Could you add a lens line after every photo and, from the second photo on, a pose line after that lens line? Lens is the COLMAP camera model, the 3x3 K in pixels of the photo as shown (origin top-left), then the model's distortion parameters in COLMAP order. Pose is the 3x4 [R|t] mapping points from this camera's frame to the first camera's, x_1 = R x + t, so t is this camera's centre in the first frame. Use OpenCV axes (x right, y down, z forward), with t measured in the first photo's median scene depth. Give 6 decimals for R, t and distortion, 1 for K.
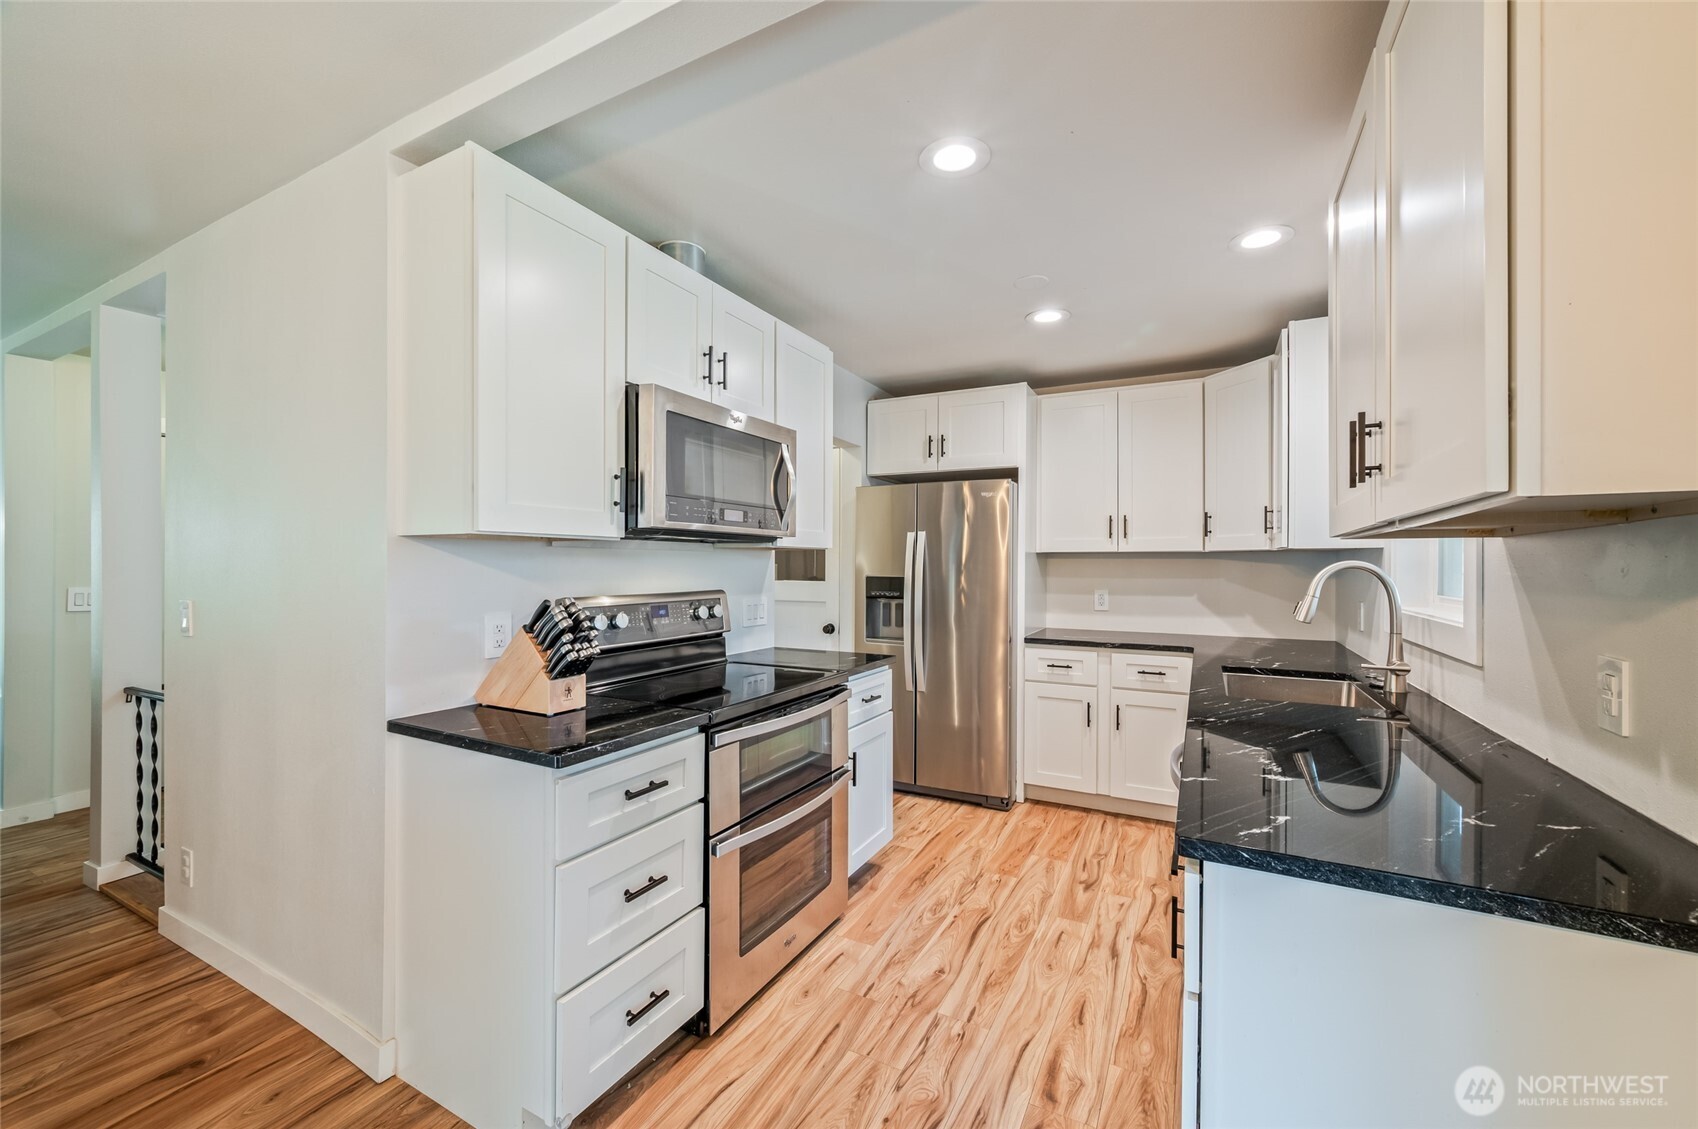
lens RADIAL K [[675.1, 0, 854.4], [0, 675.1, 567.1], [0, 0, 1]] dist [0.001671, -0.001006]
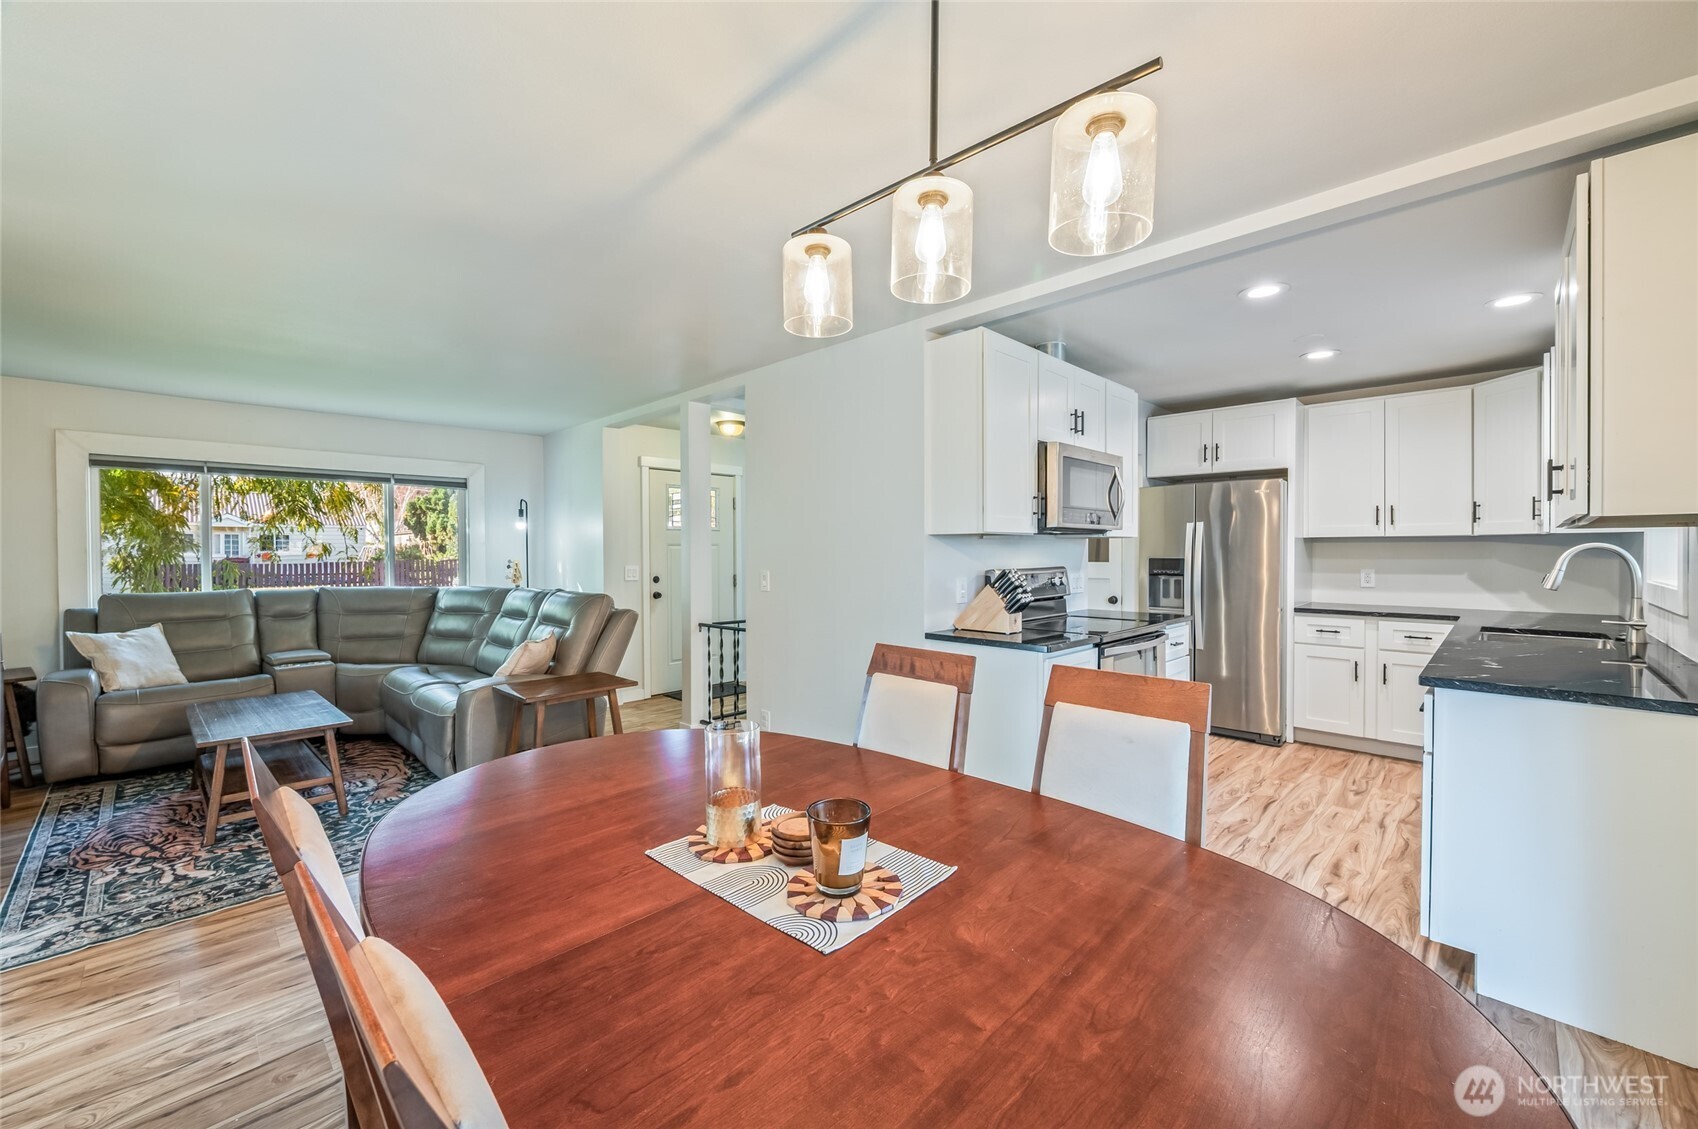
lens RADIAL K [[675.1, 0, 850.5], [0, 675.1, 557.8], [0, 0, 1]] dist [0.001671, -0.001006]
pose [[0.956579, -0.002829, -0.291459, -0.247961], [0.004704, 0.999972, 0.005735, 0.004698], [0.291435, -0.006857, 0.956566, -0.627595]]
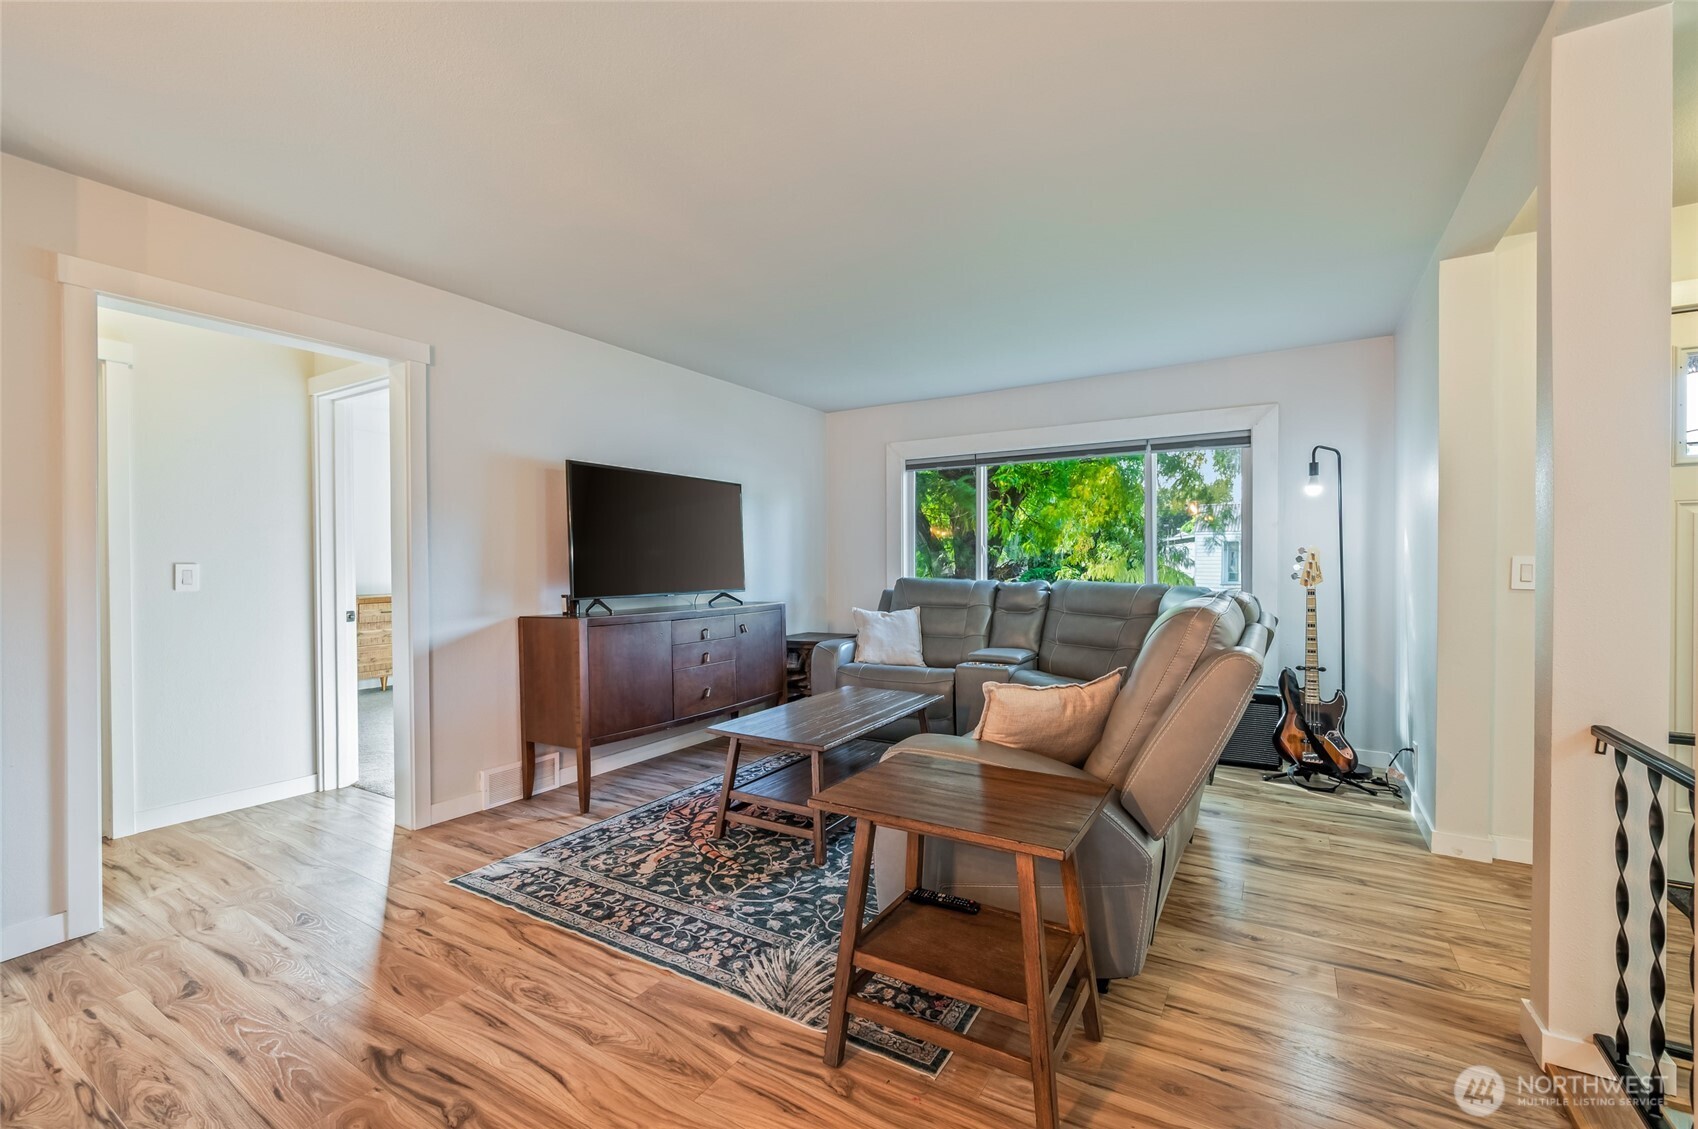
lens RADIAL K [[675.1, 0, 845.7], [0, 675.1, 564.1], [0, 0, 1]] dist [0.001671, -0.001006]
pose [[-0.076245, 0.002459, -0.997086, -0.578904], [0.001608, 0.999996, 0.002343, 0.054219], [0.997088, -0.001425, -0.076248, 0.519075]]
